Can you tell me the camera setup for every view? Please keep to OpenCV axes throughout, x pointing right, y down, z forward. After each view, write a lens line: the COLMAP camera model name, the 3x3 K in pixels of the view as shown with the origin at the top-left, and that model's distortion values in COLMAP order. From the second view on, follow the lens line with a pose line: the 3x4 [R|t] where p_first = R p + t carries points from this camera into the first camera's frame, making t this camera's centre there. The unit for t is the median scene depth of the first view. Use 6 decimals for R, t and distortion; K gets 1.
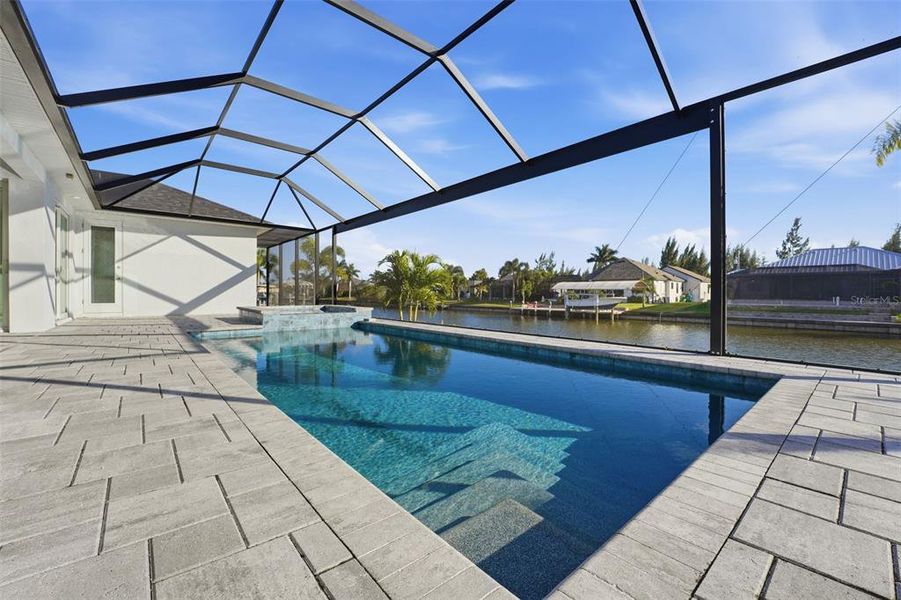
lens RADIAL K [[372.3, 0, 448.3], [0, 372.3, 295.5], [0, 0, 1]] dist [-0.016364, -0.000007]
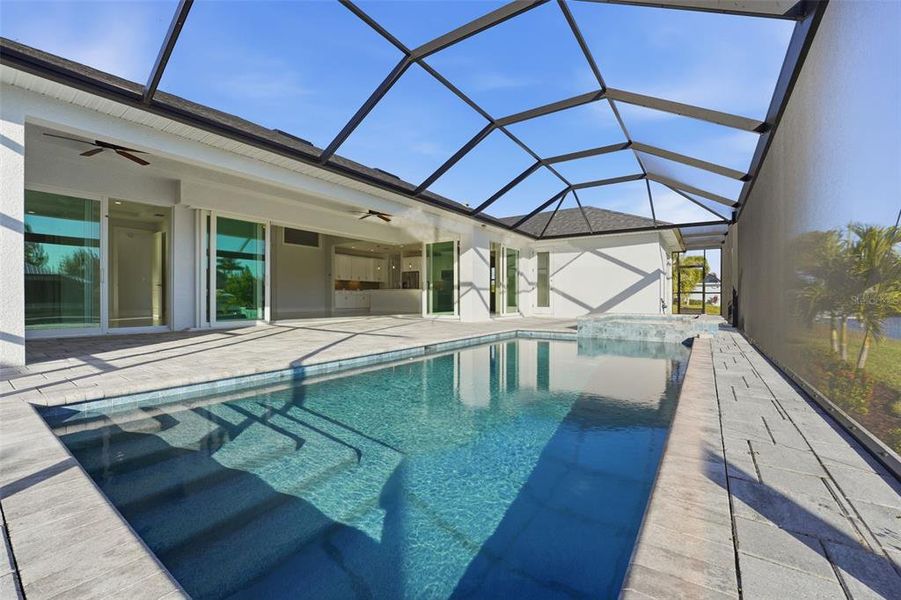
lens RADIAL K [[373.5, 0, 452.6], [0, 373.5, 300.9], [0, 0, 1]] dist [0.001156, 0.000040]
pose [[0.268272, 0.005300, -0.963329, 0.288668], [-0.008592, 0.999958, 0.003108, -0.002369], [0.963305, 0.007443, 0.268306, 0.250523]]
